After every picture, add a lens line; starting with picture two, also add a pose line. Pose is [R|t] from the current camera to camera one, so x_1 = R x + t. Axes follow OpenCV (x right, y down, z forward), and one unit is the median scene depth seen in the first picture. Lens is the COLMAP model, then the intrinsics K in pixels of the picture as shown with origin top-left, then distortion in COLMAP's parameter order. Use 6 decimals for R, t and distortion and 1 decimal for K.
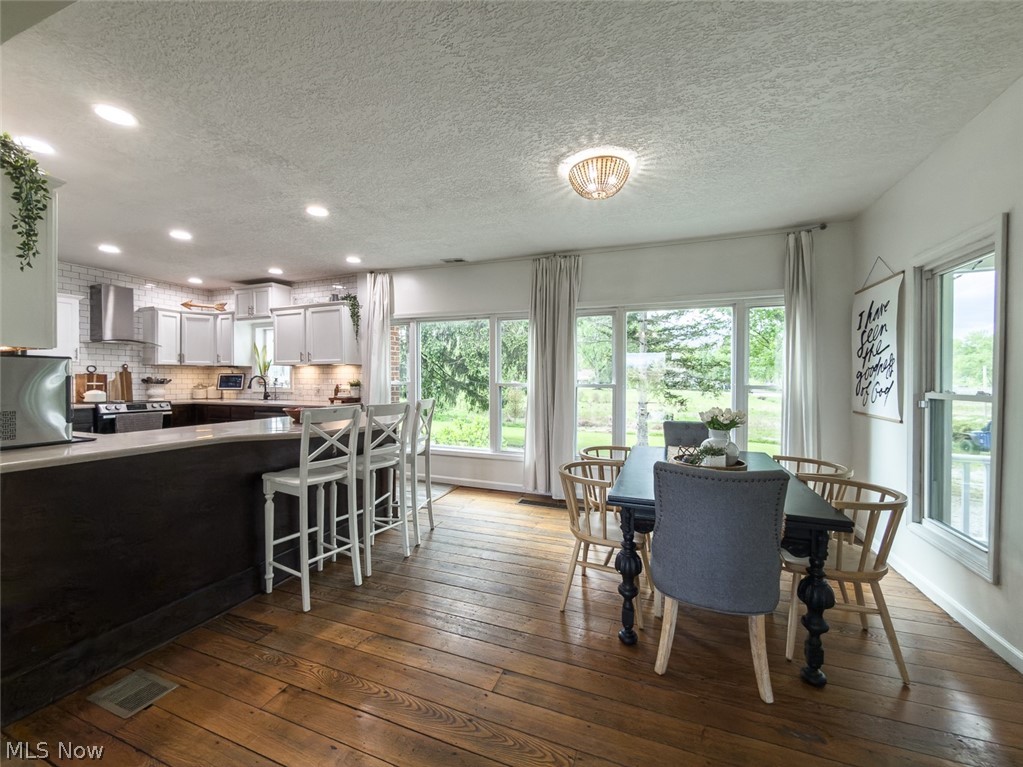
lens RADIAL K [[408.7, 0, 511.5], [0, 408.7, 383.4], [0, 0, 1]] dist [-0.002222, 0.000853]
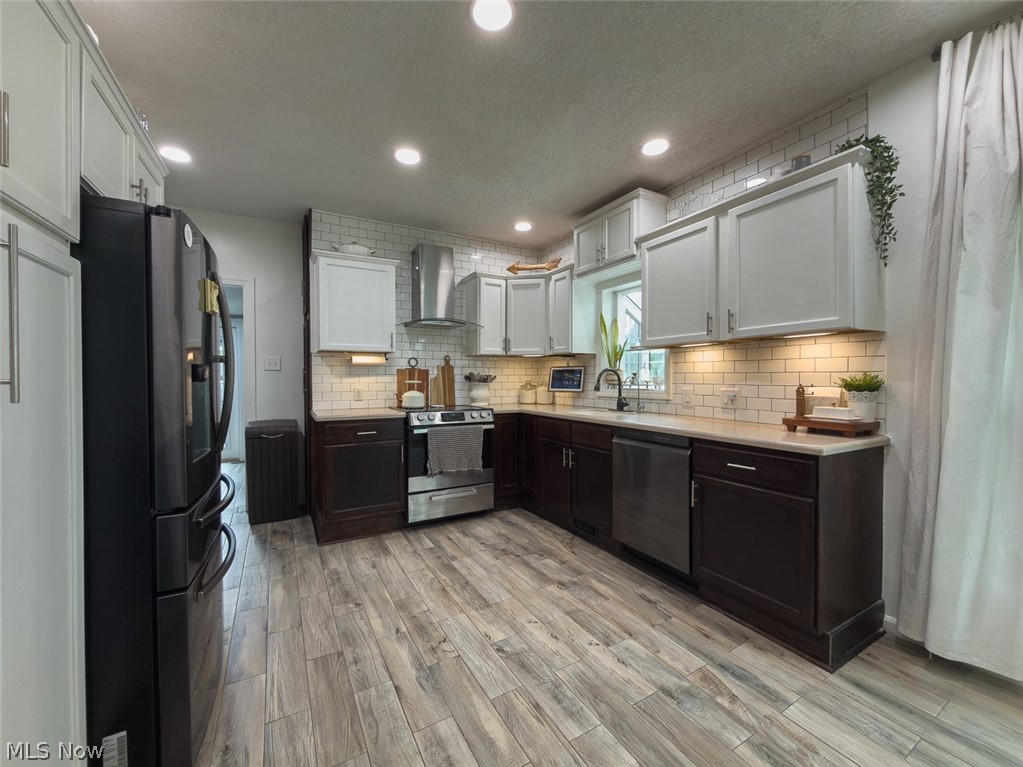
lens RADIAL K [[408.7, 0, 513.3], [0, 408.7, 383.7], [0, 0, 1]] dist [-0.002222, 0.000853]
pose [[0.774161, 0.005701, -0.632963, -0.389272], [-0.002074, 0.999977, 0.006470, -0.001280], [0.632985, -0.003696, 0.774155, 0.506750]]
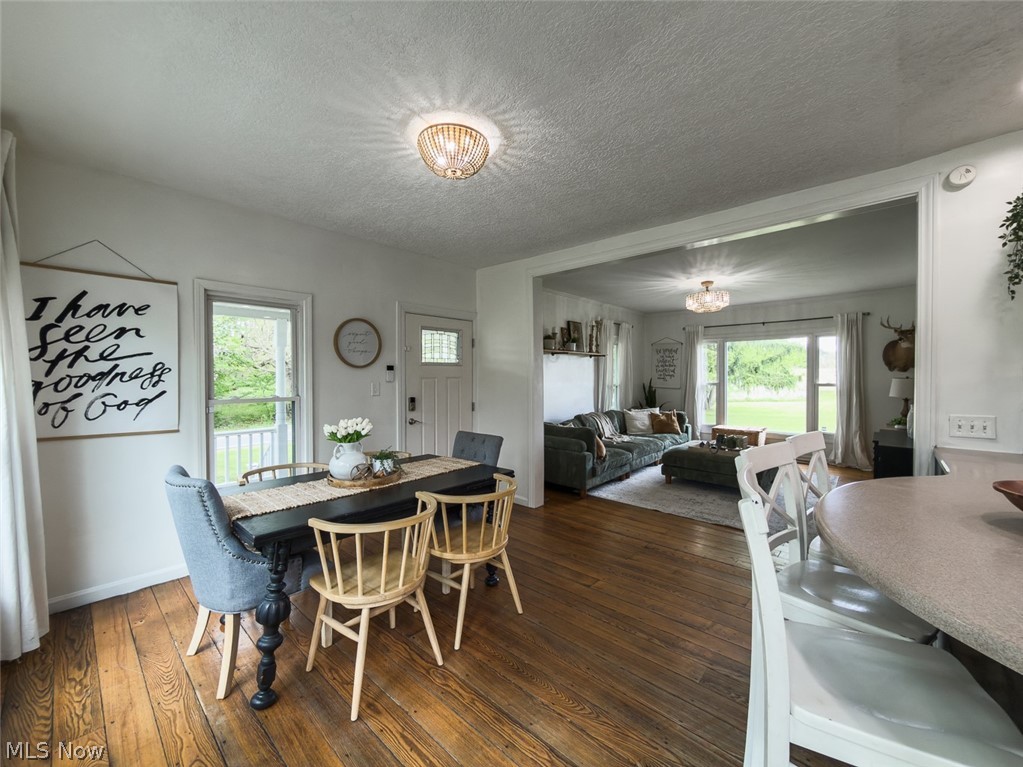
lens RADIAL K [[408.7, 0, 510.2], [0, 408.7, 382.5], [0, 0, 1]] dist [-0.002222, 0.000853]
pose [[-0.933540, -0.005415, 0.358433, -0.090622], [0.003580, 0.999695, 0.024427, -0.024798], [-0.358456, 0.024086, -0.933236, 0.833255]]
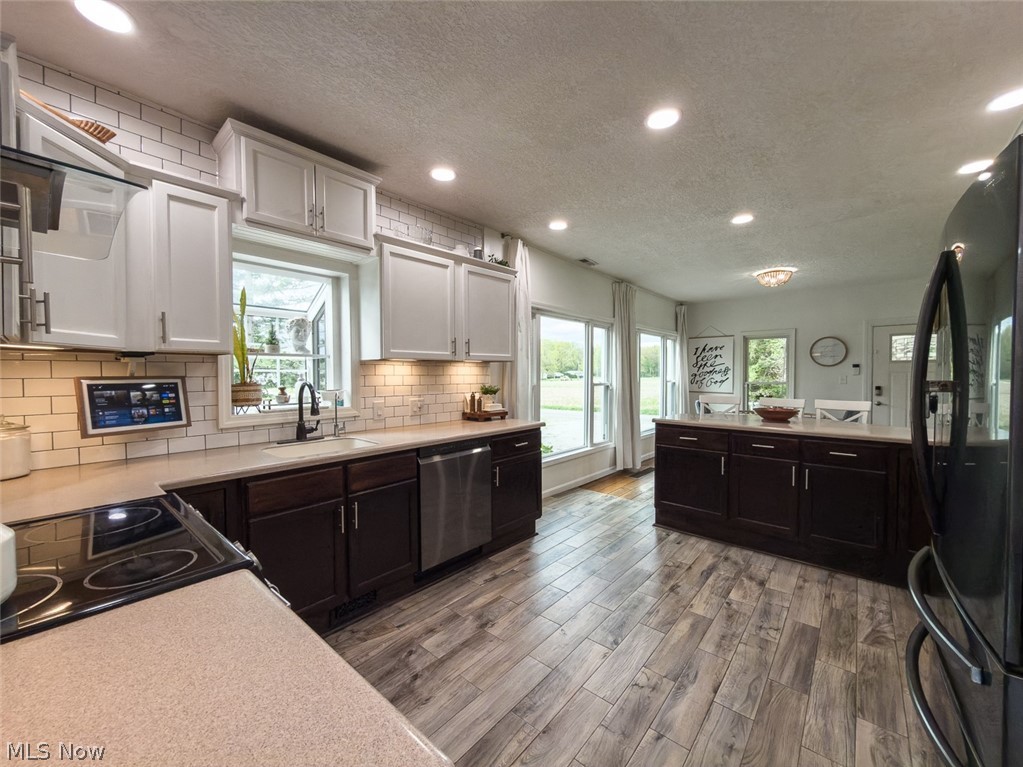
lens RADIAL K [[408.7, 0, 508.4], [0, 408.7, 382.3], [0, 0, 1]] dist [-0.002222, 0.000853]
pose [[0.348557, -0.023846, 0.936984, -0.998013], [0.015233, 0.999688, 0.019775, -0.025266], [-0.937164, 0.007380, 0.348812, 0.724095]]
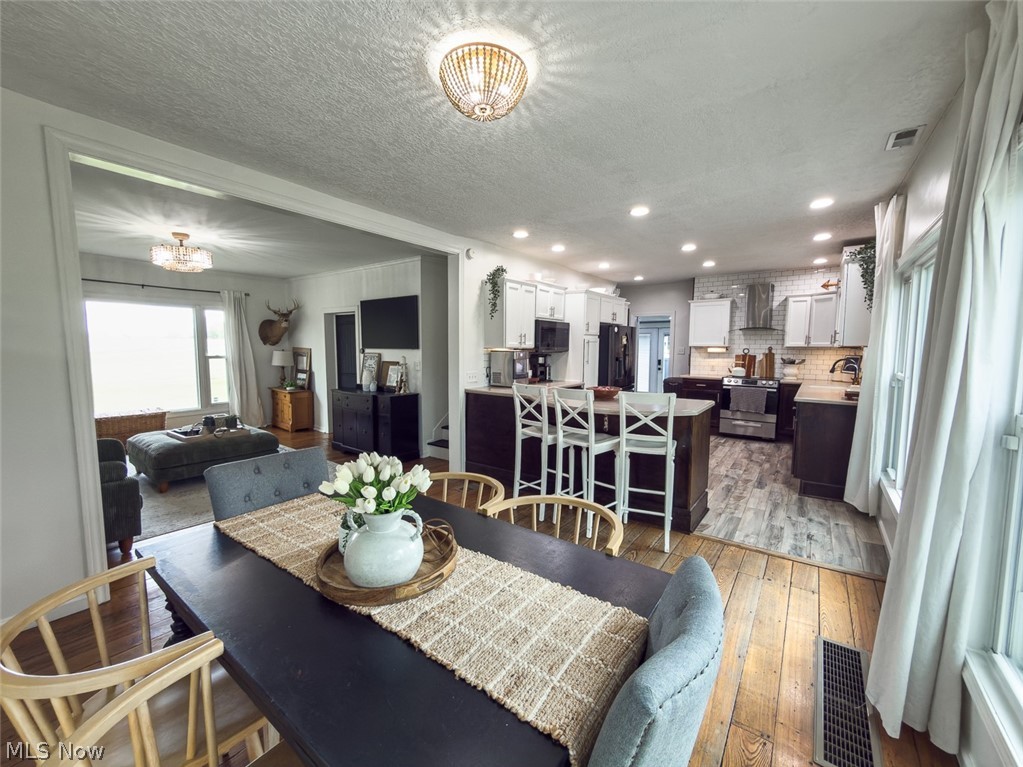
lens RADIAL K [[408.7, 0, 511.6], [0, 408.7, 384.8], [0, 0, 1]] dist [-0.002222, 0.000853]
pose [[-0.267957, 0.083987, -0.959763, 0.426196], [-0.018597, 0.995557, 0.092311, -0.032776], [0.963251, 0.042584, -0.265205, 0.593075]]
